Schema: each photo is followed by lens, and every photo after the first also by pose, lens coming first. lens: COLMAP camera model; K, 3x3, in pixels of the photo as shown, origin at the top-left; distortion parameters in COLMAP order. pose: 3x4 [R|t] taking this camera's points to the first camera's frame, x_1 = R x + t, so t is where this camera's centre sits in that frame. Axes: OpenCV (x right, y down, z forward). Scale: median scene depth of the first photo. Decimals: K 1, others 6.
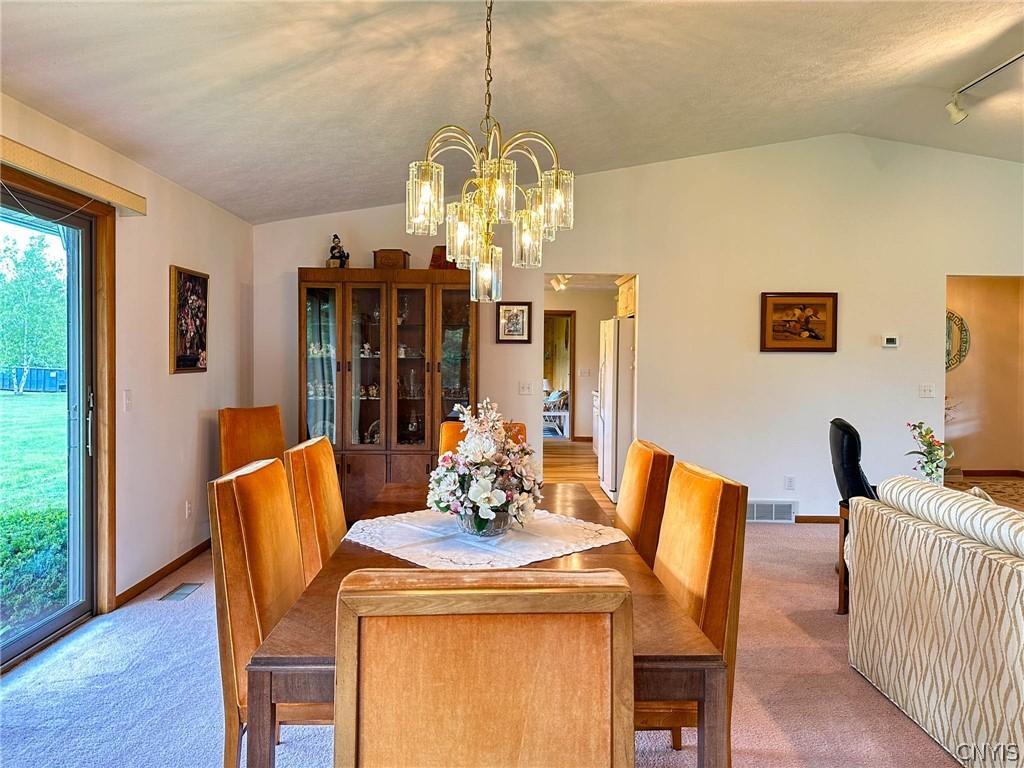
lens RADIAL K [[746.8, 0, 509.7], [0, 746.8, 378.6], [0, 0, 1]] dist [0.044670, -0.050270]
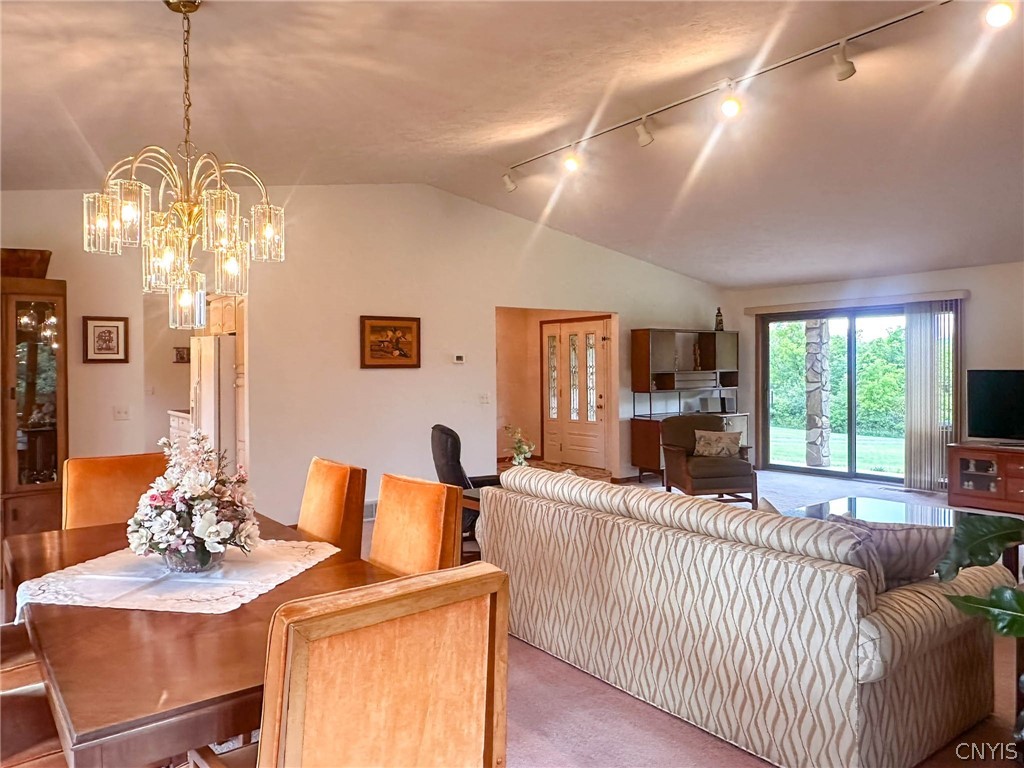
lens RADIAL K [[746.8, 0, 510.2], [0, 746.8, 385.6], [0, 0, 1]] dist [0.044670, -0.050270]
pose [[0.794096, -0.032748, 0.606909, -0.306032], [0.031887, 0.999417, 0.012205, -0.031941], [-0.606955, 0.009661, 0.794678, -0.031343]]
